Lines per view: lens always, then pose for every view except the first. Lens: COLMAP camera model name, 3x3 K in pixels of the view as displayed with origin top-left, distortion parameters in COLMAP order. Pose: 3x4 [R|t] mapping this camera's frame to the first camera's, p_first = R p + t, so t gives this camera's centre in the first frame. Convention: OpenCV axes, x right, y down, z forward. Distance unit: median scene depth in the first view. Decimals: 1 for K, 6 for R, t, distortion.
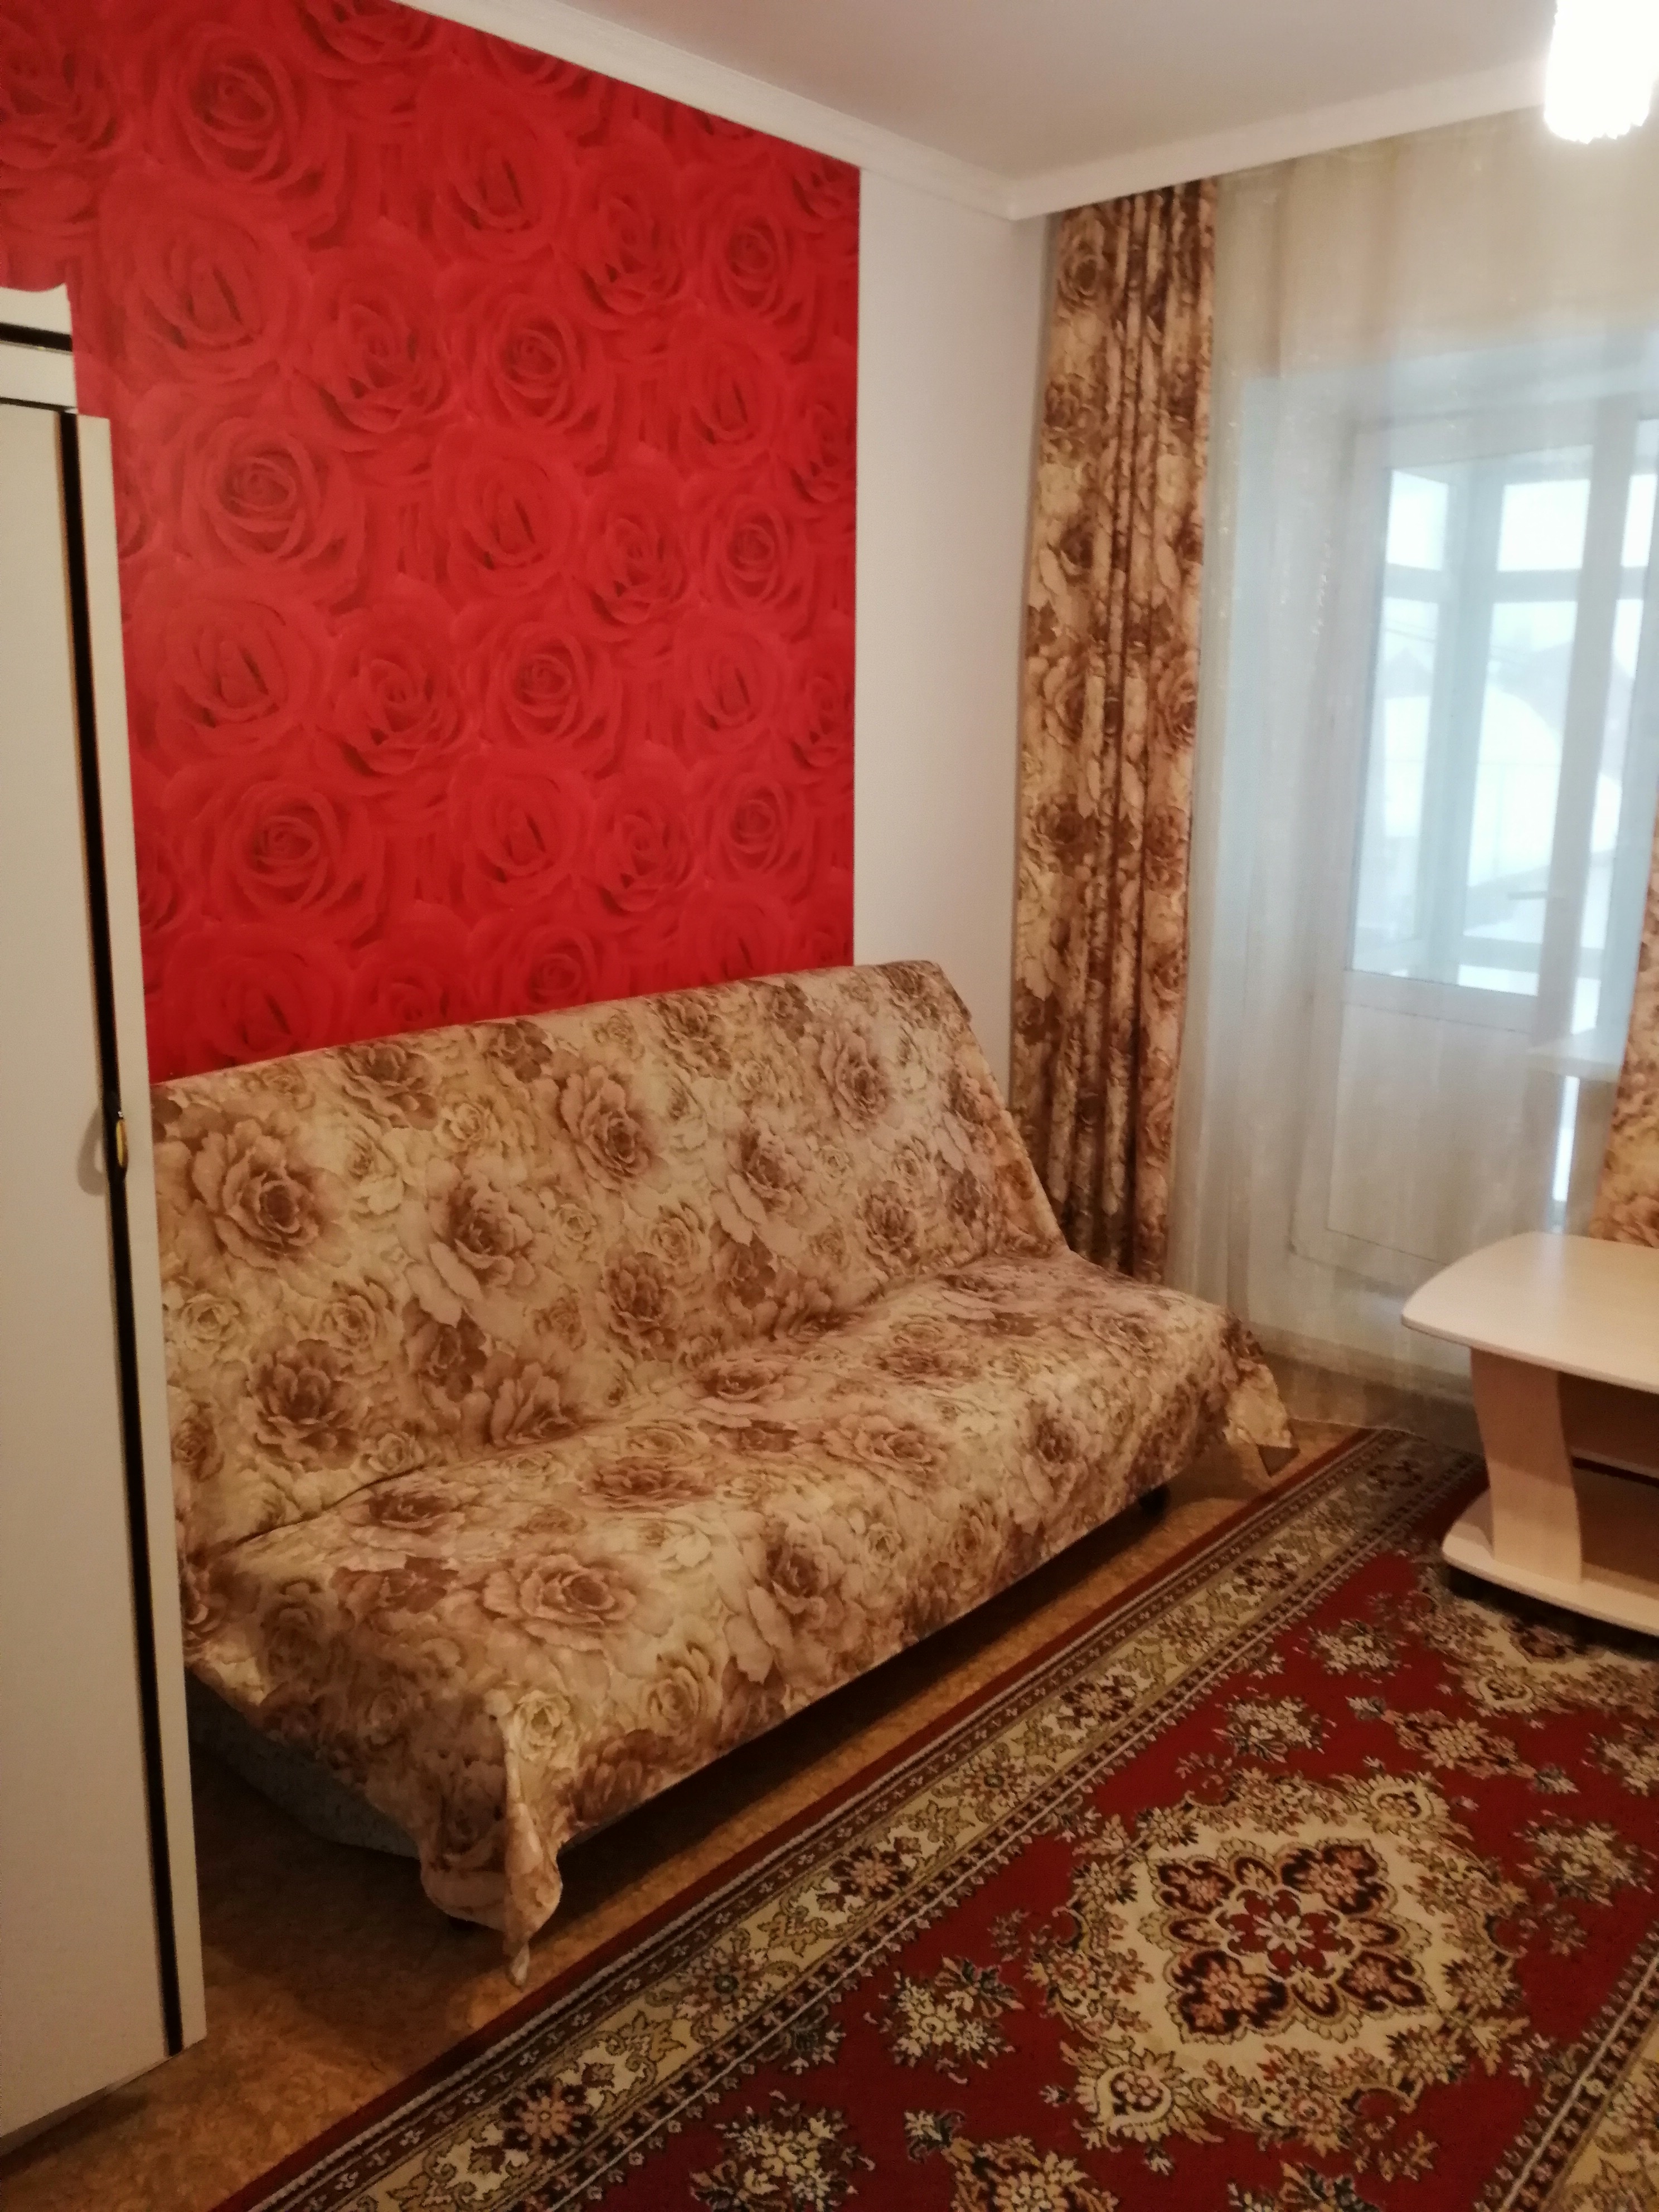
lens RADIAL K [[1701.1, 0, 851.5], [0, 1701.1, 1116.7], [0, 0, 1]] dist [0.032401, -0.055407]
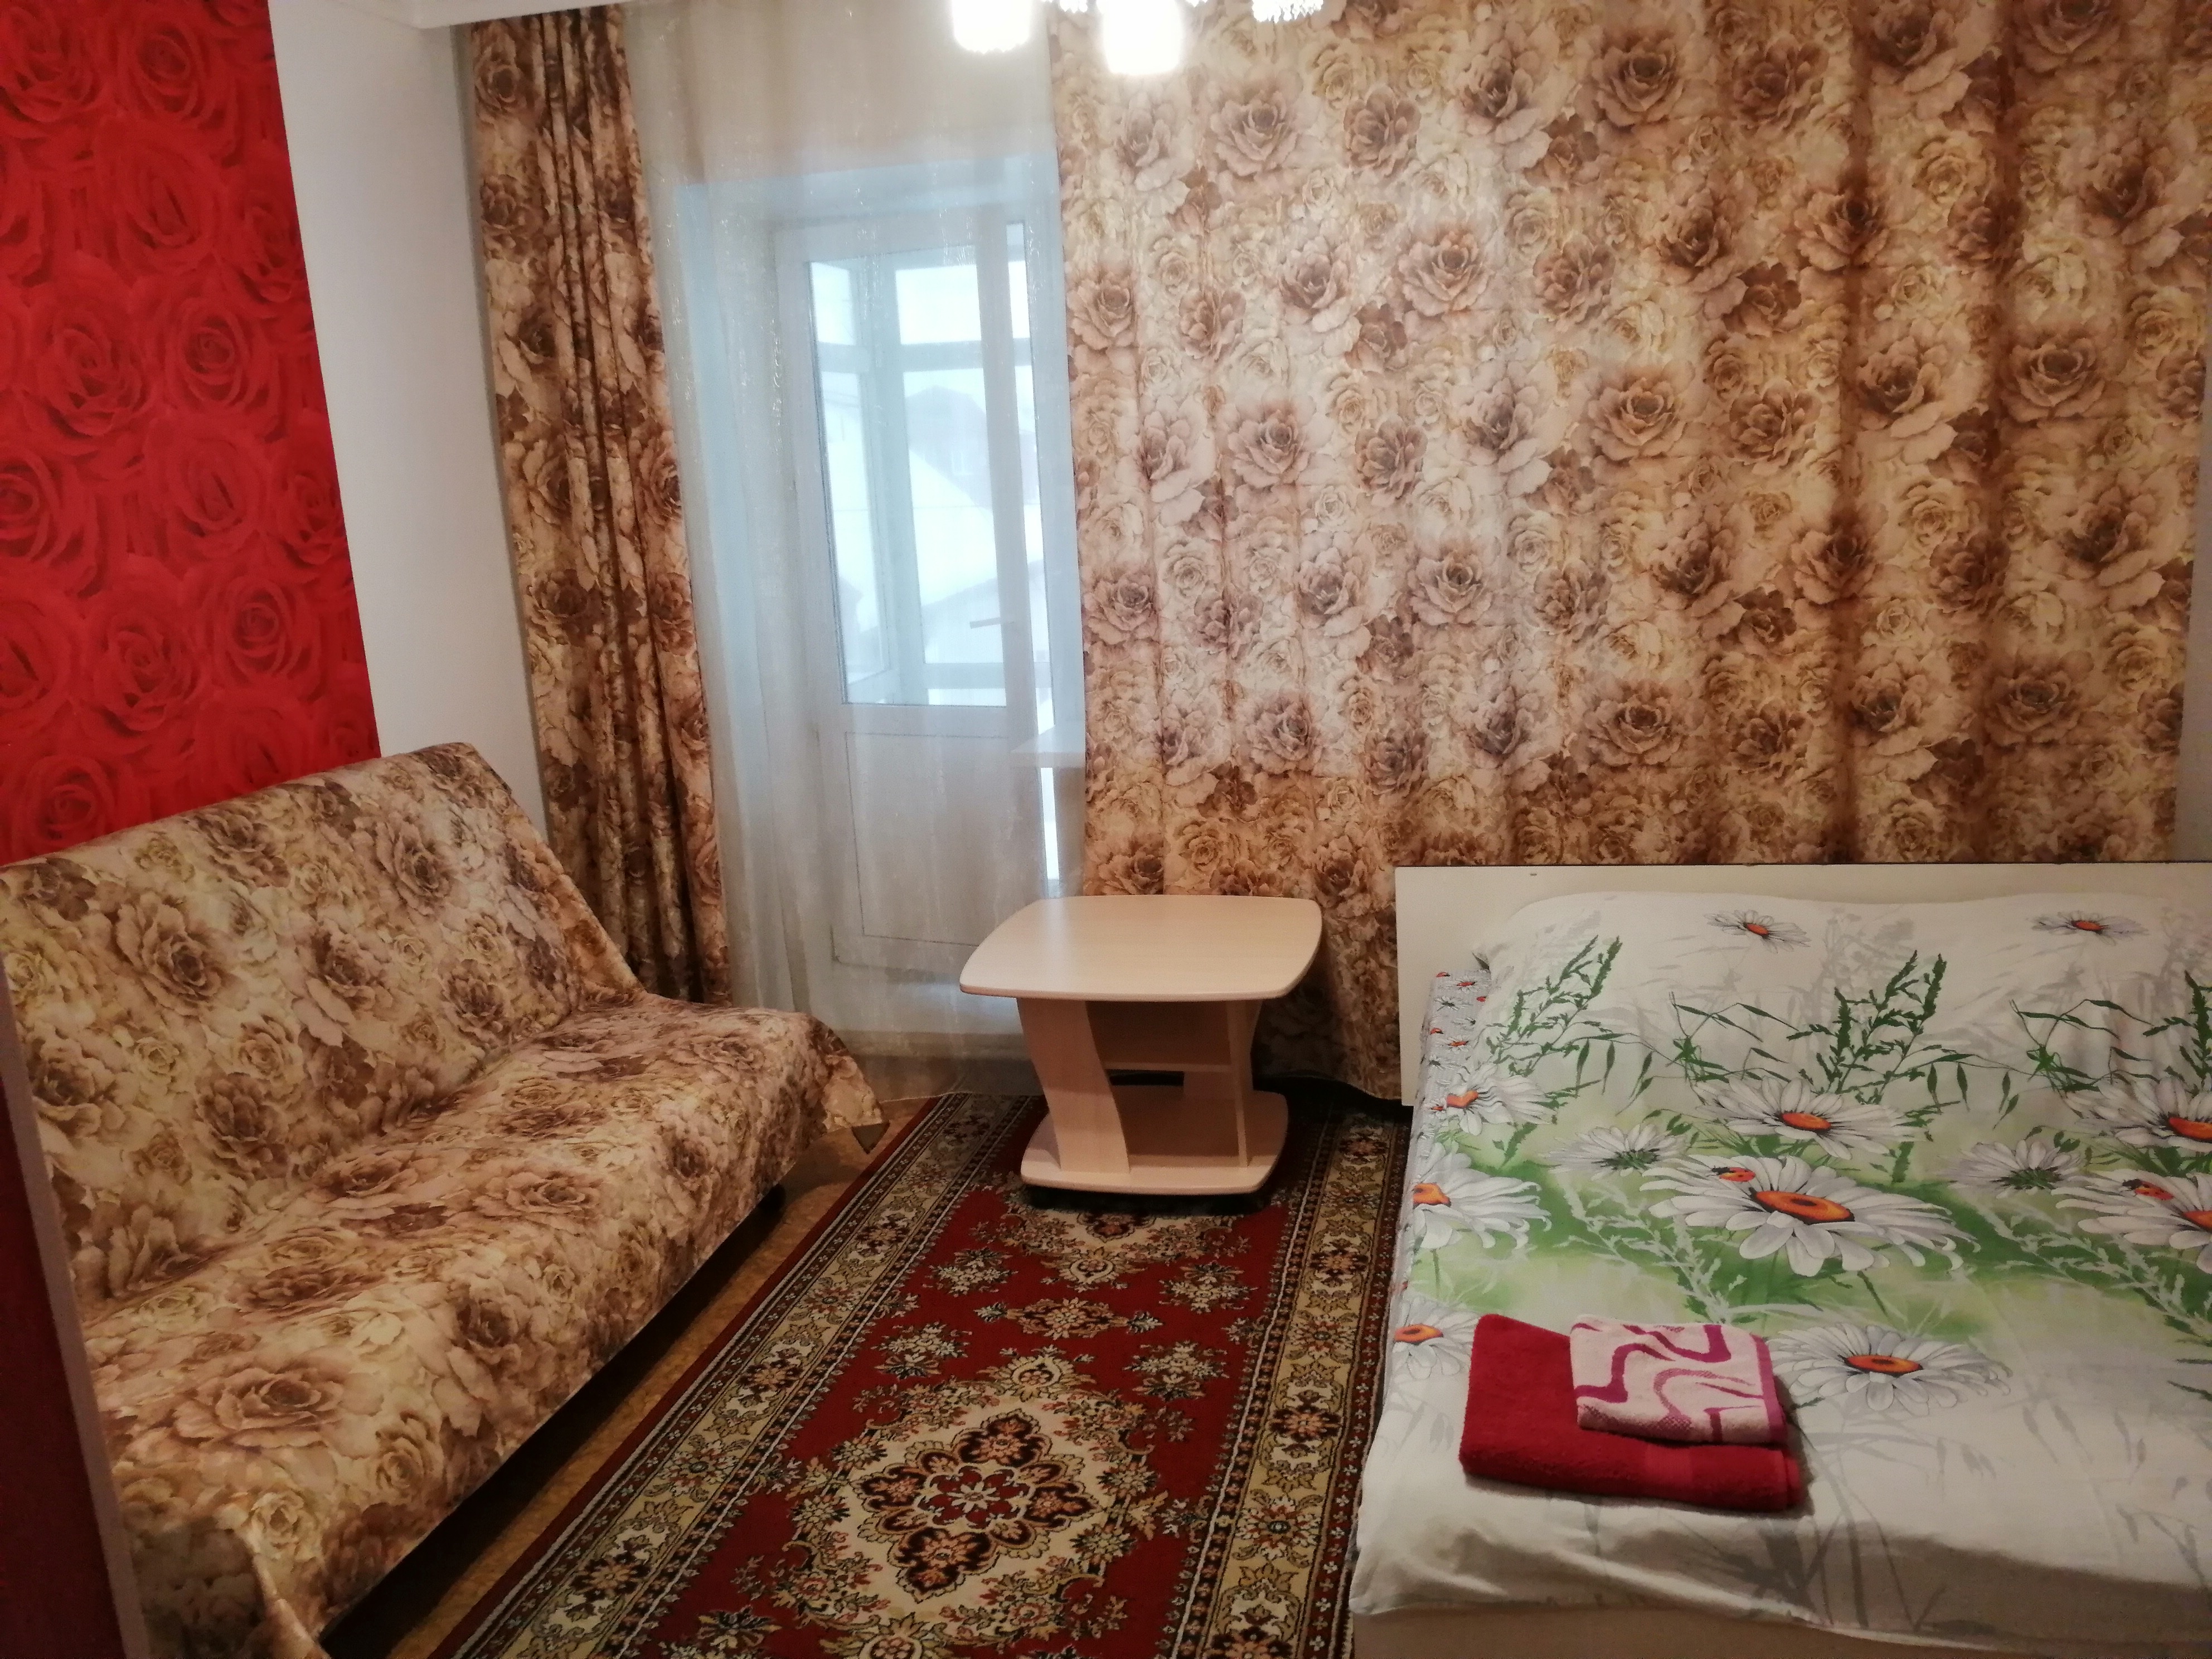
lens RADIAL K [[1701.1, 0, 1120.7], [0, 1701.1, 824.5], [0, 0, 1]] dist [0.032401, -0.055407]
pose [[0.880332, -0.153293, 0.448906, -0.106183], [0.164287, 0.986304, 0.014628, 0.009524], [-0.445000, 0.060872, 0.893459, -0.127060]]
